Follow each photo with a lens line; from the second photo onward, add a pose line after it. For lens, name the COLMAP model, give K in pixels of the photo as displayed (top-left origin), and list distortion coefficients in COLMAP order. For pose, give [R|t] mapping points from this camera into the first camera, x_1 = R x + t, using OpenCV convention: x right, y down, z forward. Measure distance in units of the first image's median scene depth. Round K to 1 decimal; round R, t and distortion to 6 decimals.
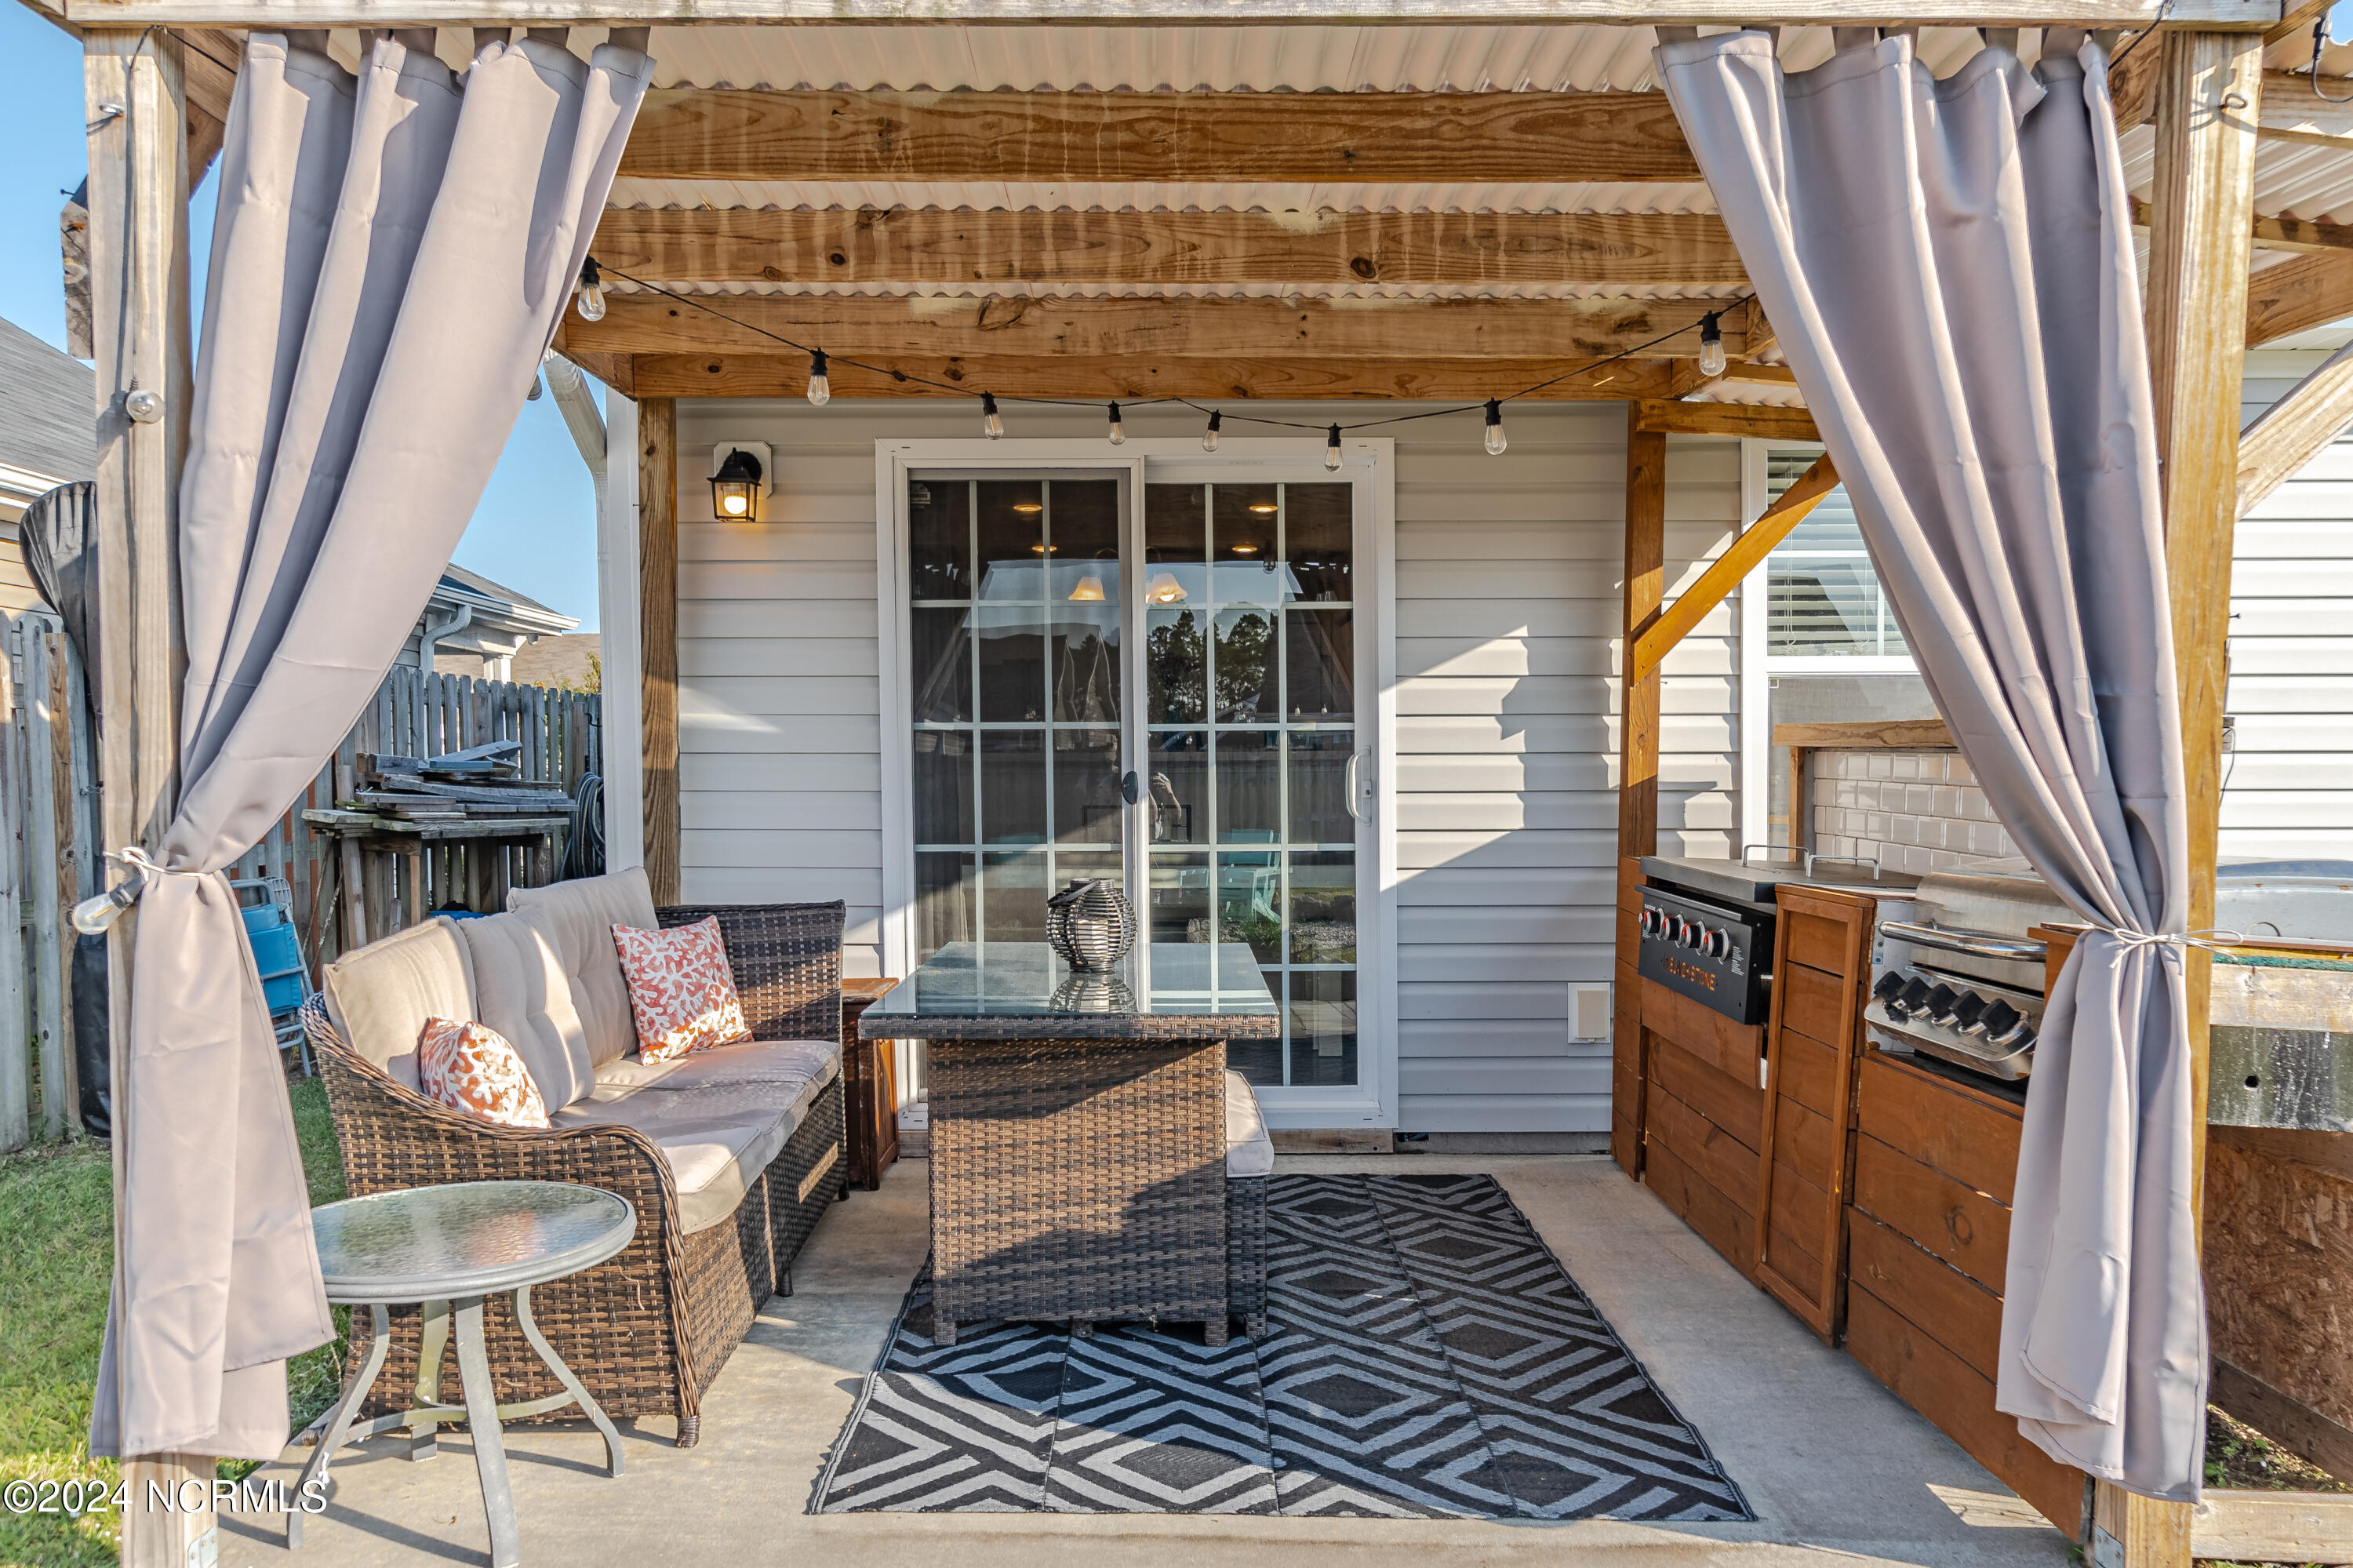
lens RADIAL K [[1854.6, 0, 1154.9], [0, 1854.6, 873.8], [0, 0, 1]] dist [-0.000506, 0.004035]
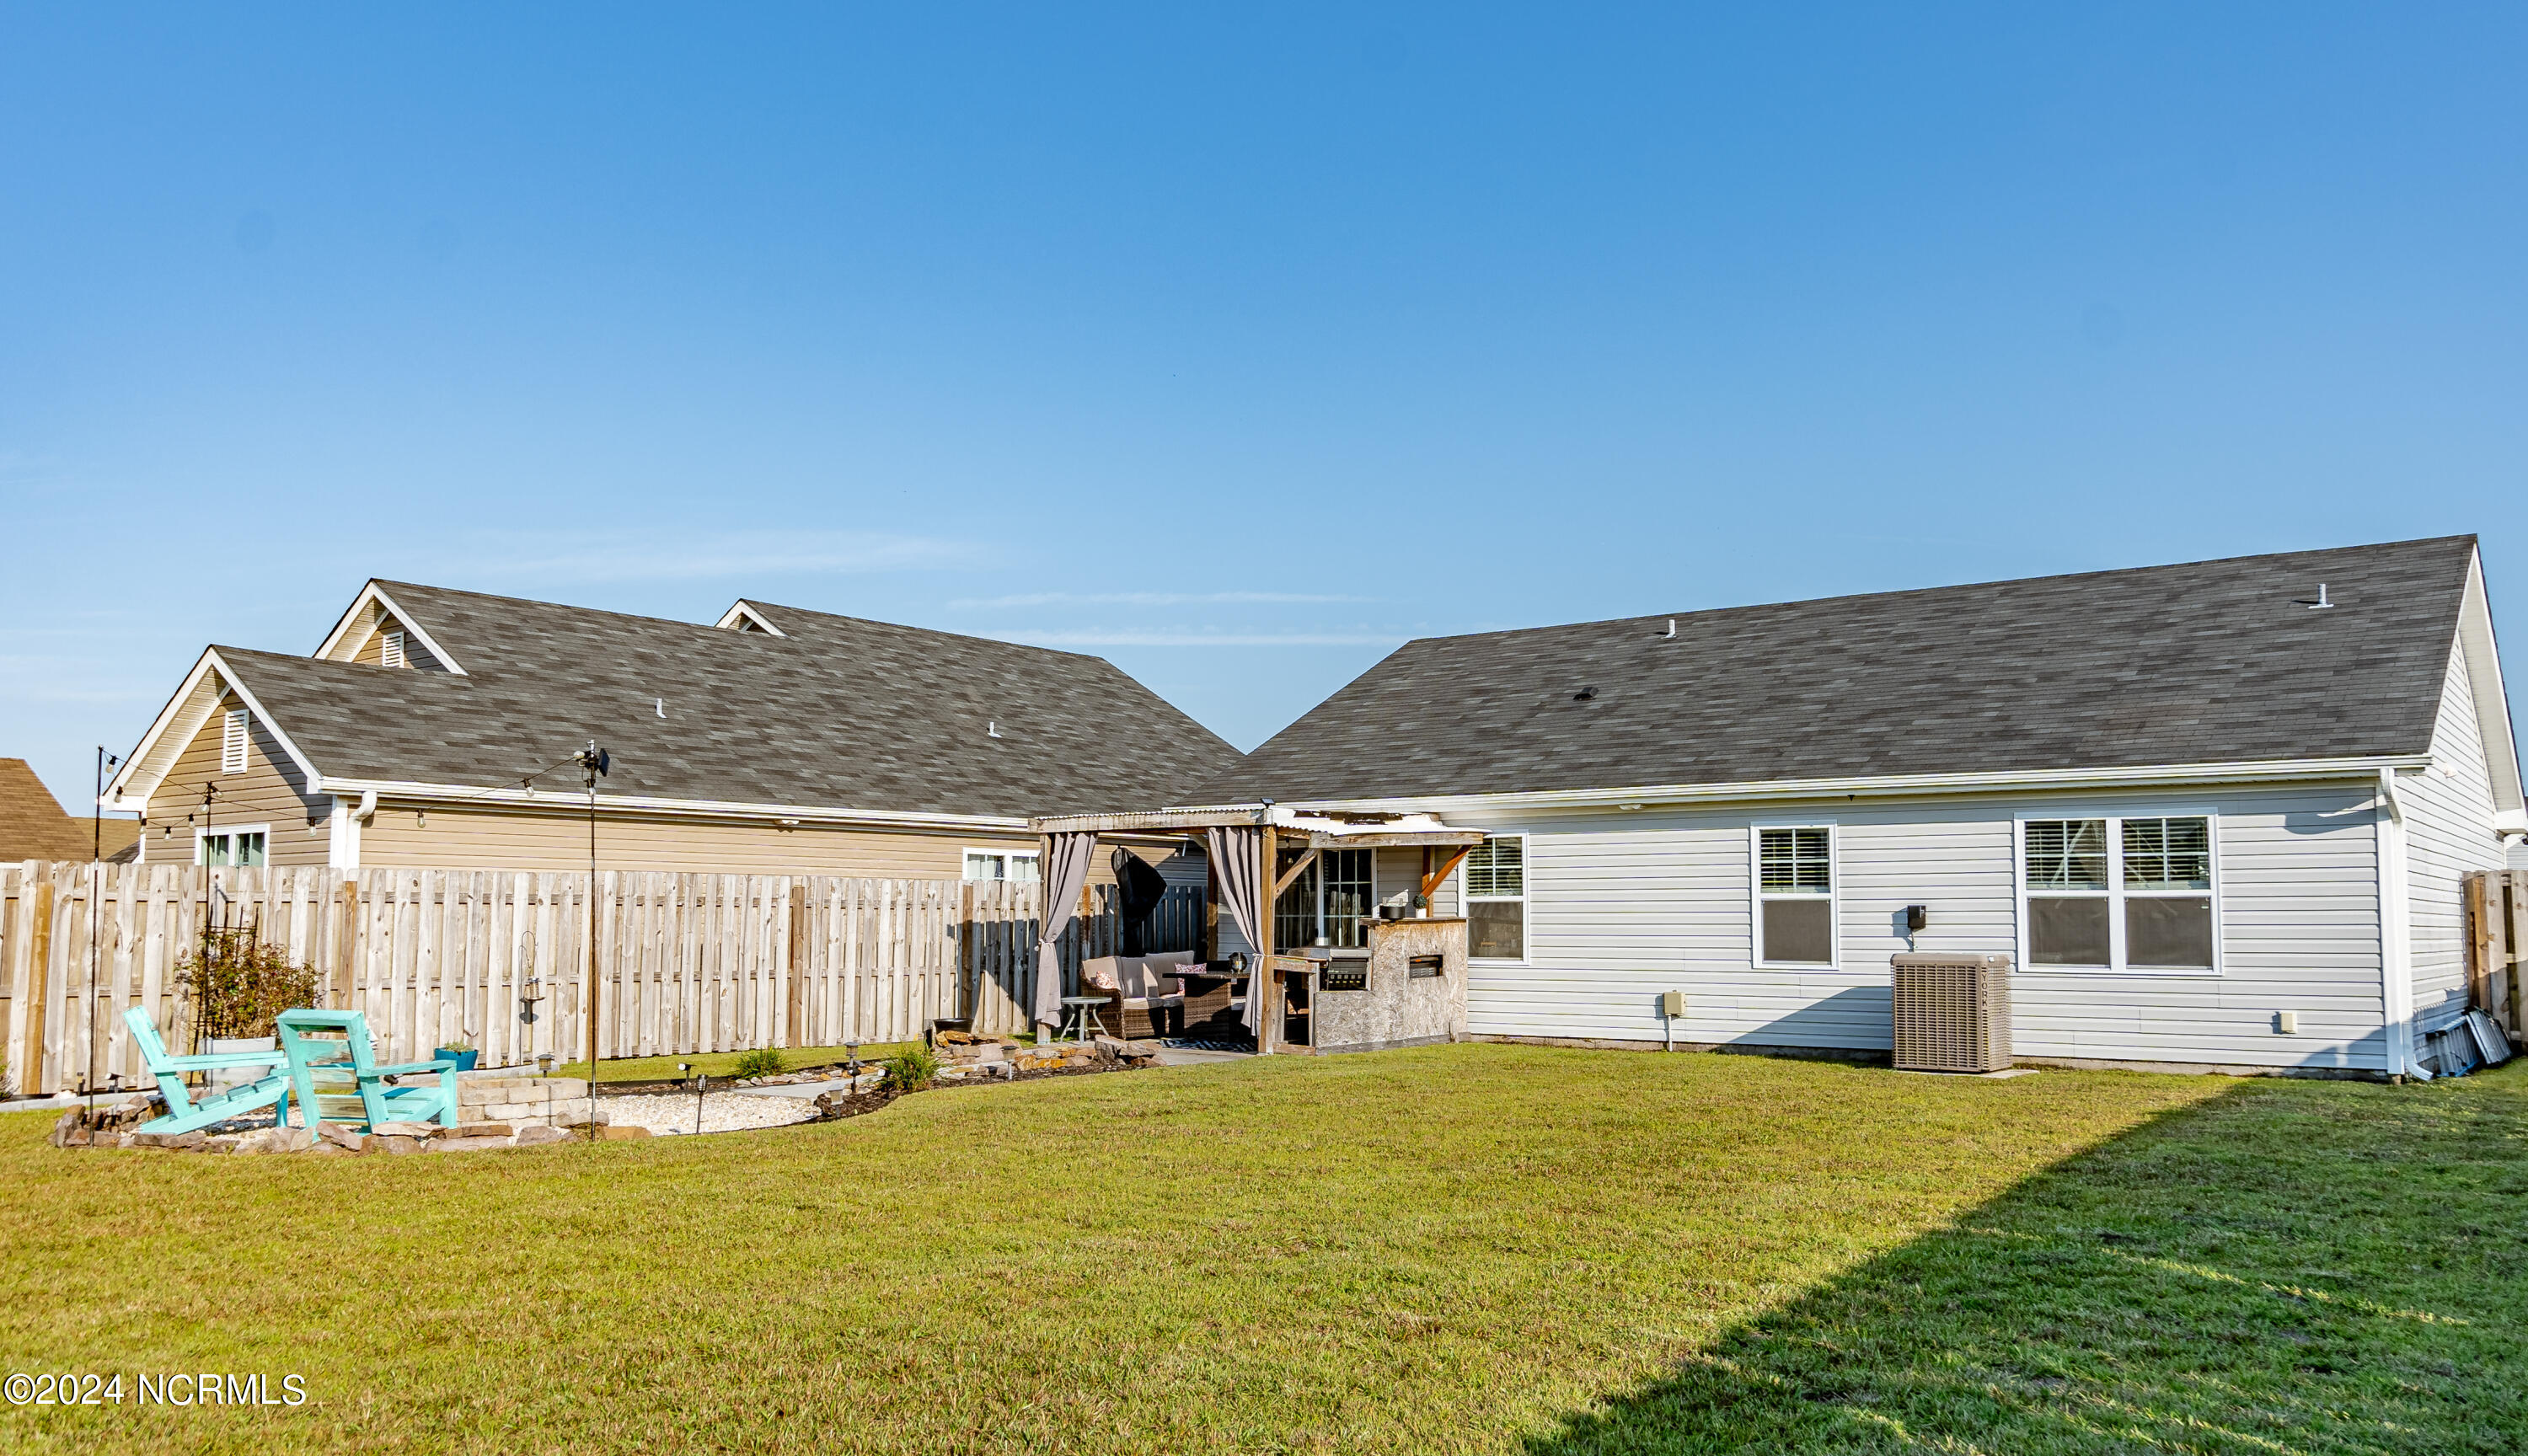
lens RADIAL K [[1920.1, 0, 1264.0], [0, 1920.1, 728.0], [0, 0, 1]] dist [0.005941, 0.005782]
pose [[0.804031, -0.057707, -0.591781, 2.261832], [-0.033404, 0.989323, -0.141858, 0.099571], [0.593648, 0.133826, 0.793519, -2.225342]]
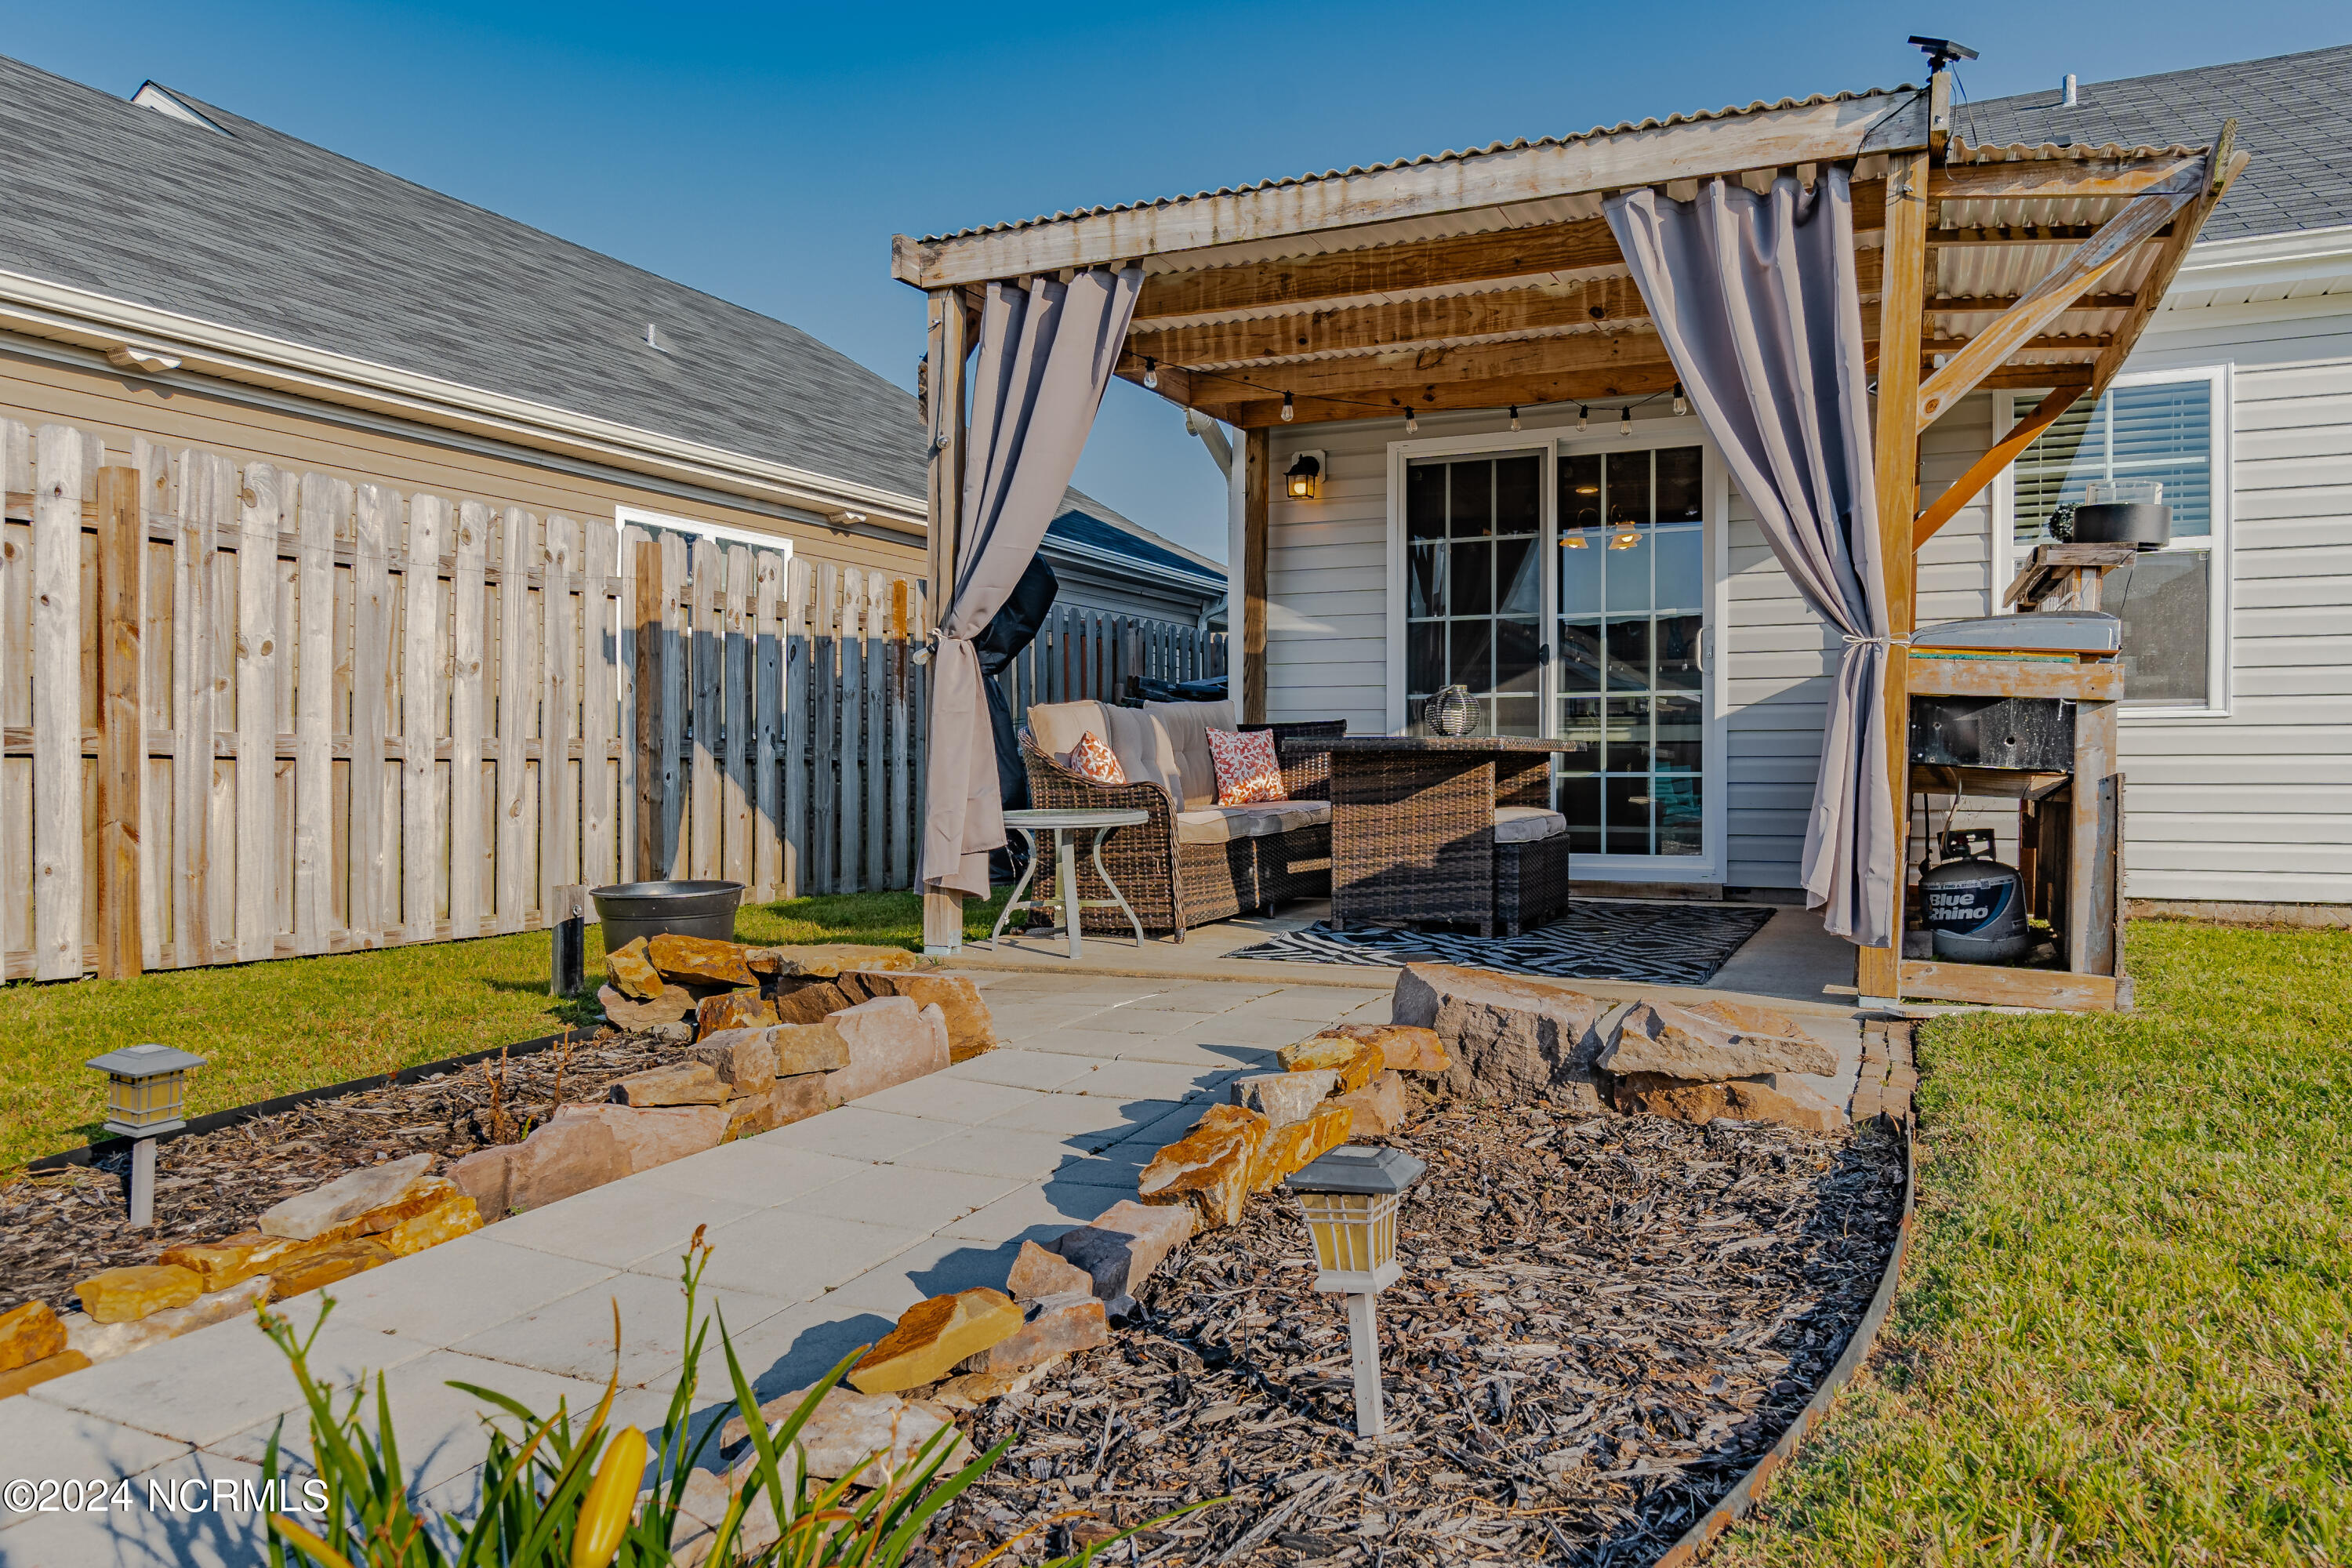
lens RADIAL K [[1641.8, 0, 1169.2], [0, 1641.8, 762.2], [0, 0, 1]] dist [-0.003497, -0.001435]
pose [[0.907984, -0.000260, -0.419005, 0.280800], [-0.022588, 0.998515, -0.049567, 0.119663], [0.418396, 0.054470, 0.906630, -0.359549]]
